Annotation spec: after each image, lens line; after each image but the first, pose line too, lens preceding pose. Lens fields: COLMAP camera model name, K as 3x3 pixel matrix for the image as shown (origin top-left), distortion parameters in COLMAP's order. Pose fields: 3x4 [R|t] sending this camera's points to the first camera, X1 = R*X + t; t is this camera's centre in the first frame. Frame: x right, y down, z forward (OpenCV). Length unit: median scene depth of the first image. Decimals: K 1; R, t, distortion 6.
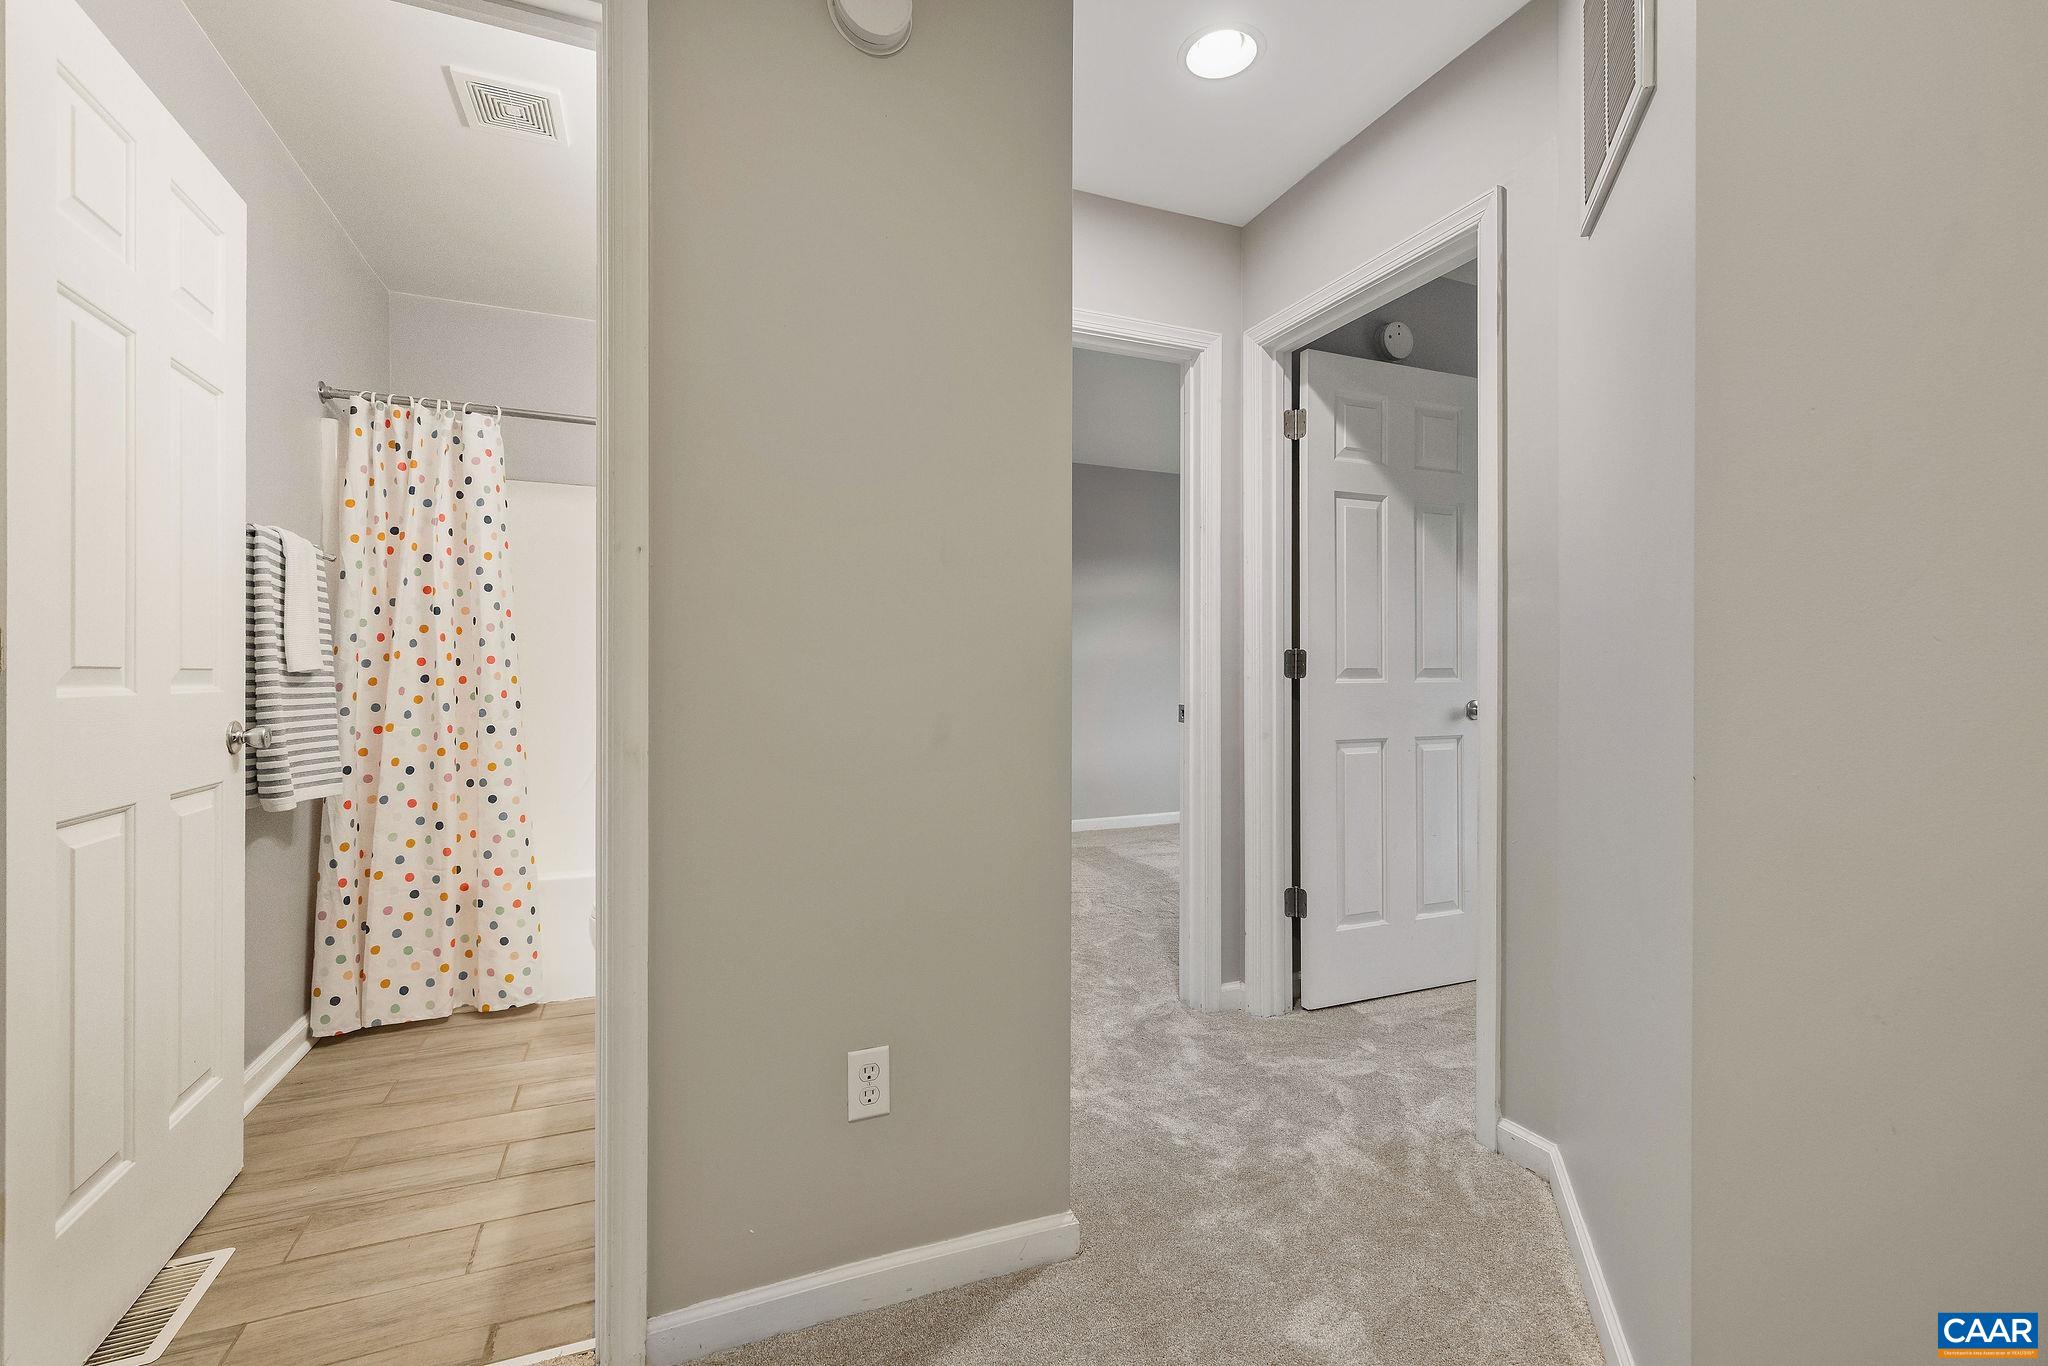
lens RADIAL K [[877.0, 0, 1039.2], [0, 877.0, 678.6], [0, 0, 1]] dist [0.000372, 0.000675]
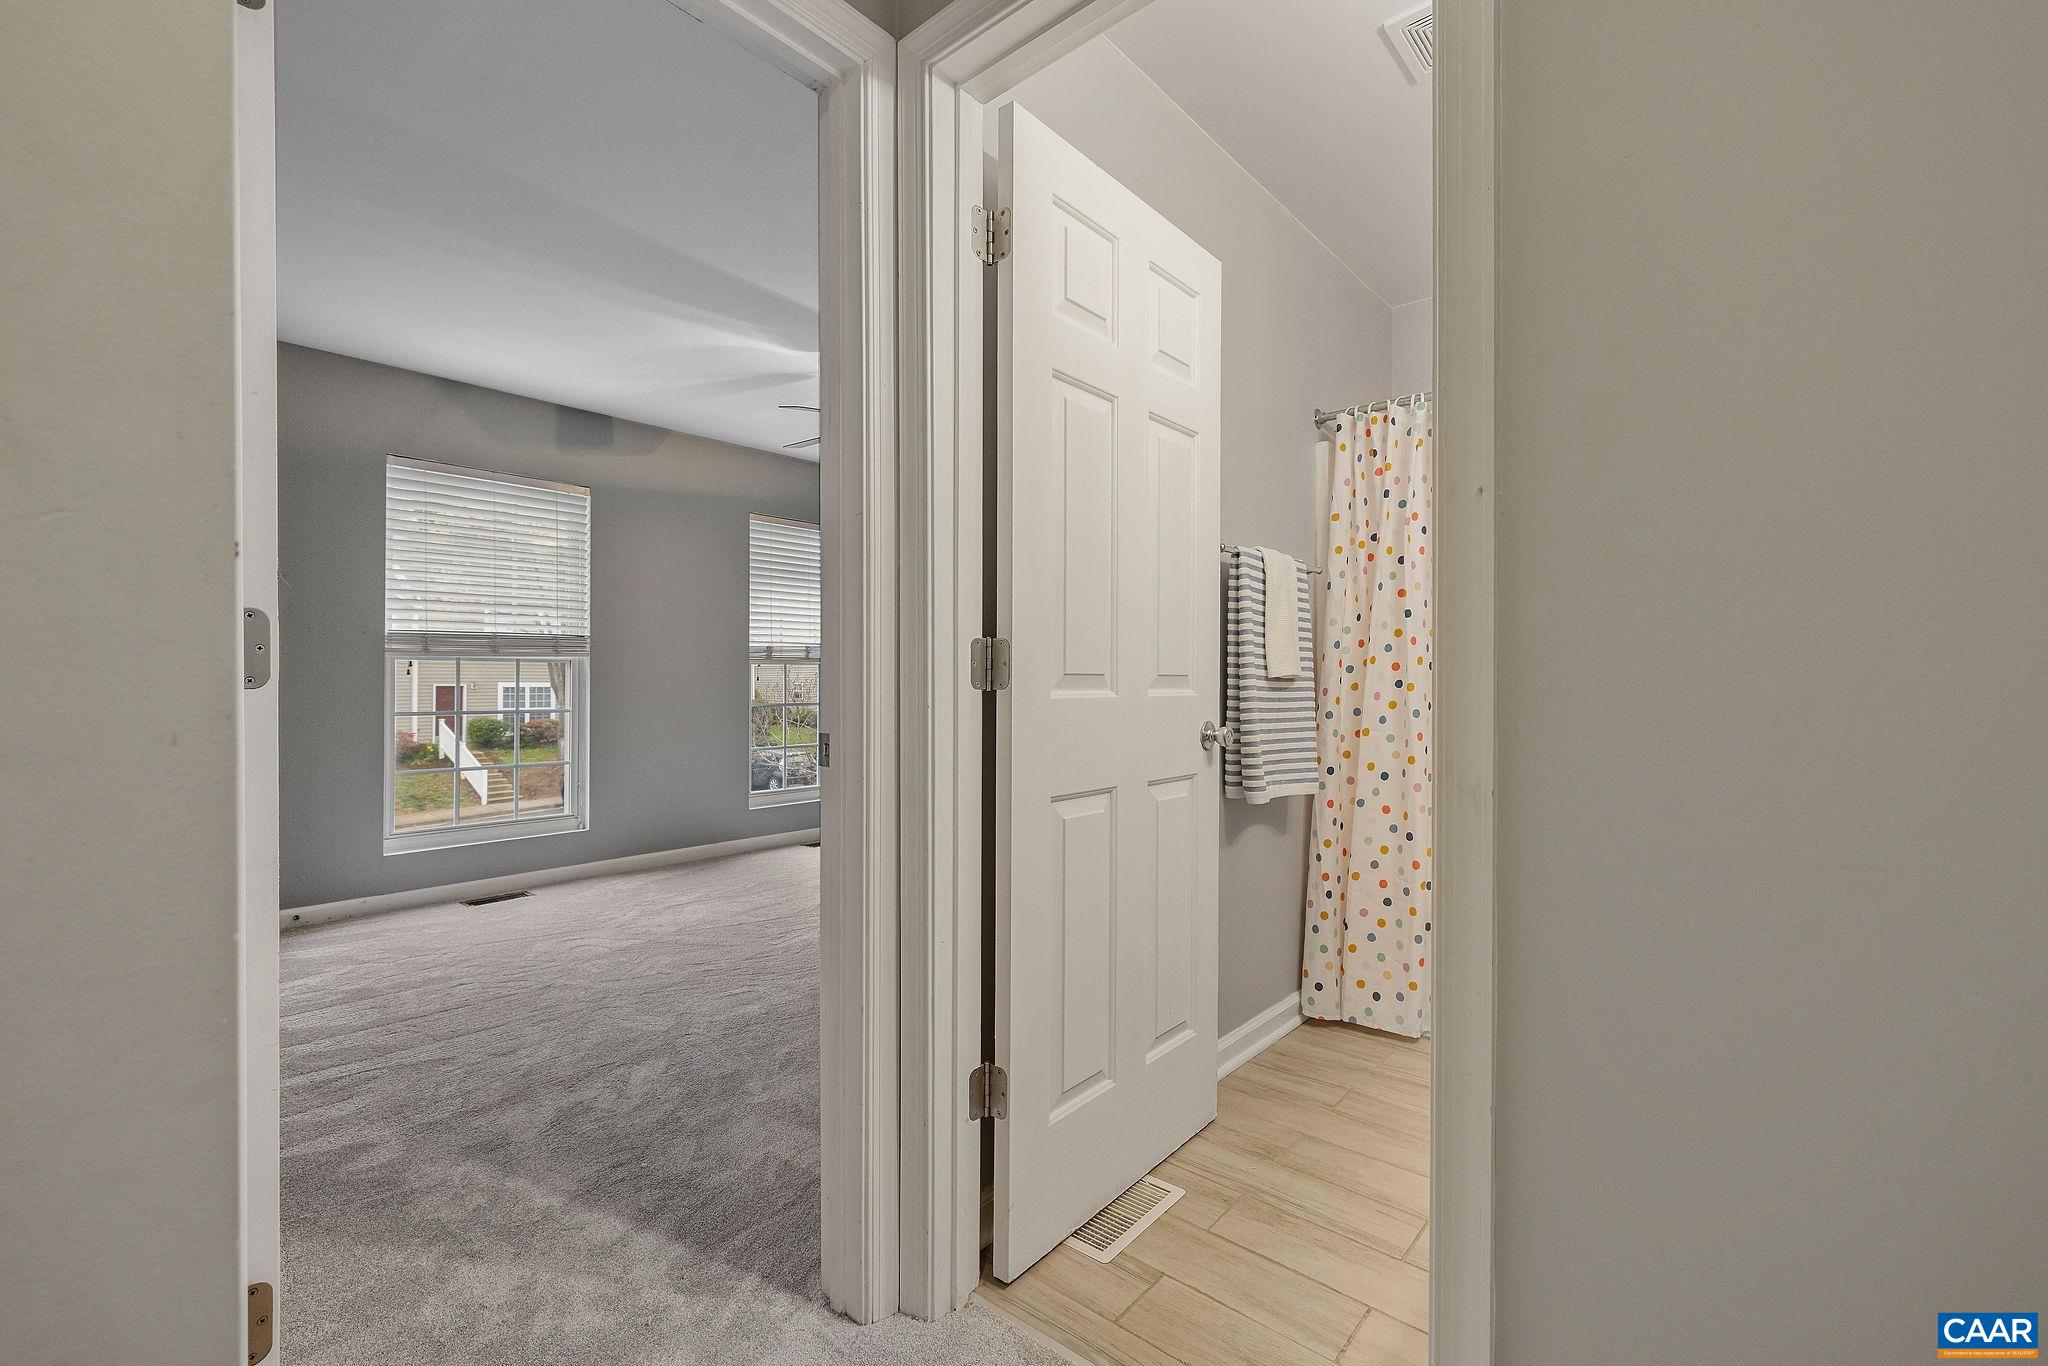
lens RADIAL K [[877.0, 0, 1020.1], [0, 877.0, 686.3], [0, 0, 1]] dist [0.000372, 0.000675]
pose [[0.429655, 0.001782, -0.902991, 0.001788], [0.000048, 0.999998, 0.001996, 0.000972], [0.902993, -0.000901, 0.429654, 0.213830]]
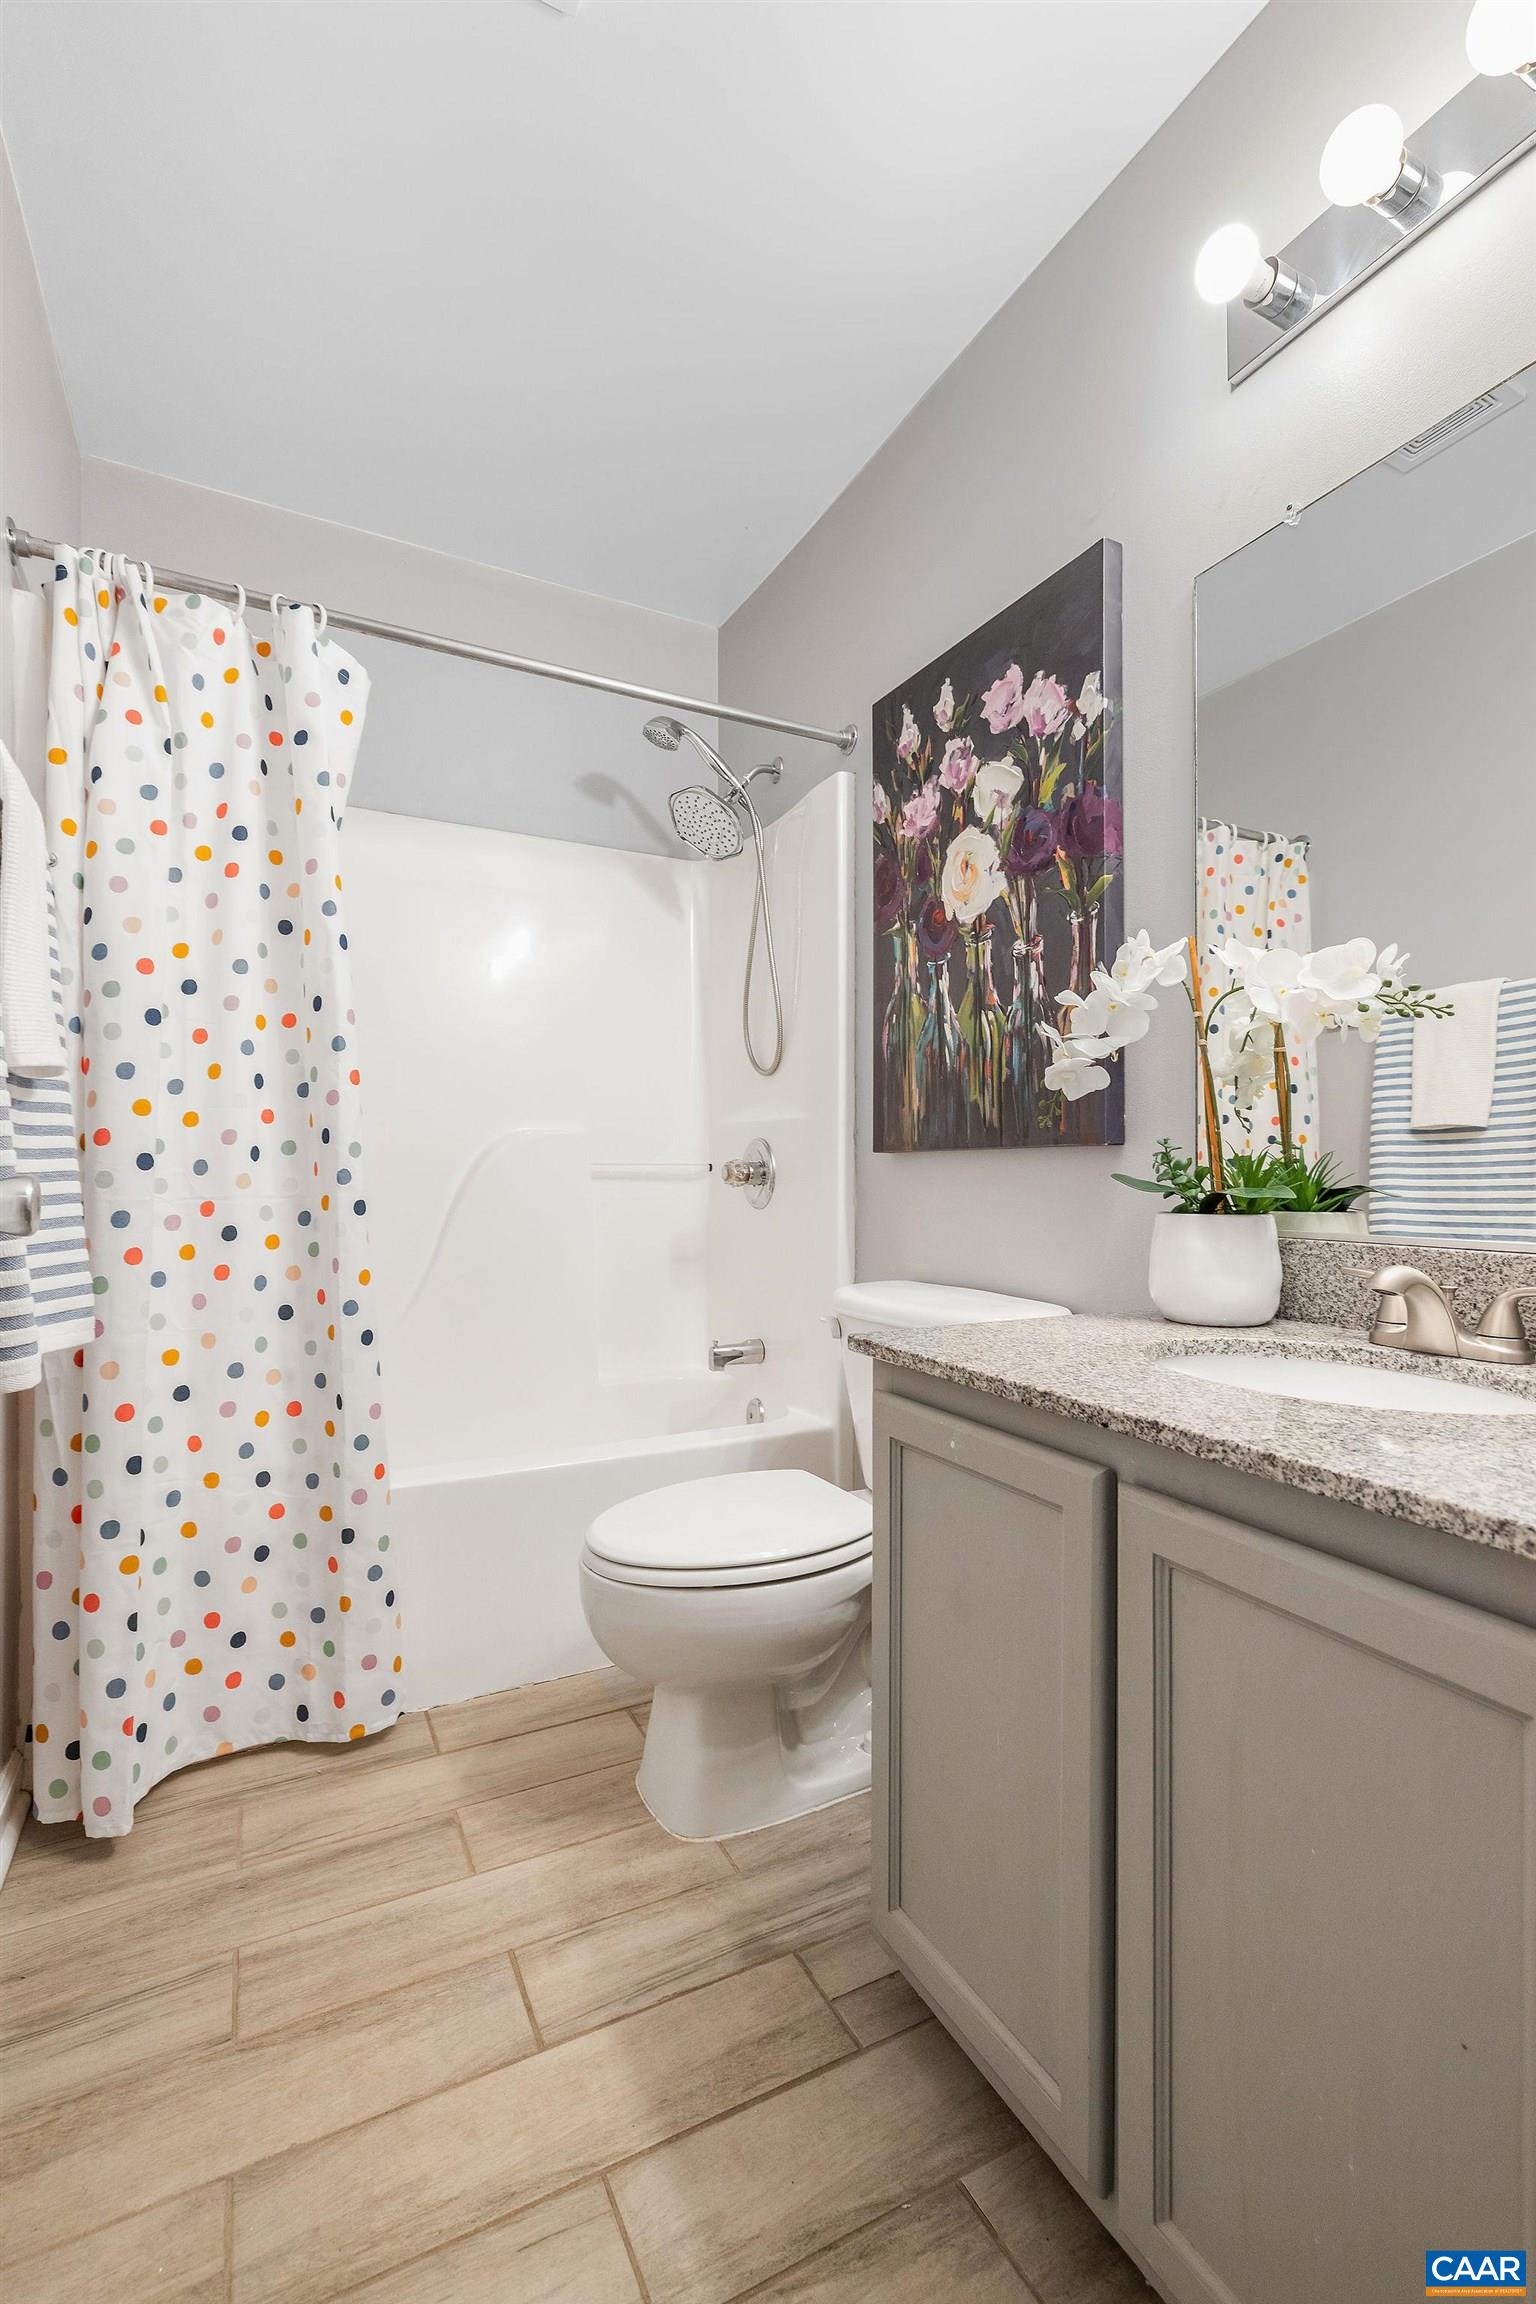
lens RADIAL K [[986.6, 0, 719.5], [0, 986.6, 1187.6], [0, 0, 1]] dist [0.000372, 0.000675]
pose [[0.998322, 0.001123, 0.057898, -0.466305], [-0.000594, 0.999958, -0.009144, 0.062609], [-0.057906, 0.009094, 0.998281, 0.432026]]
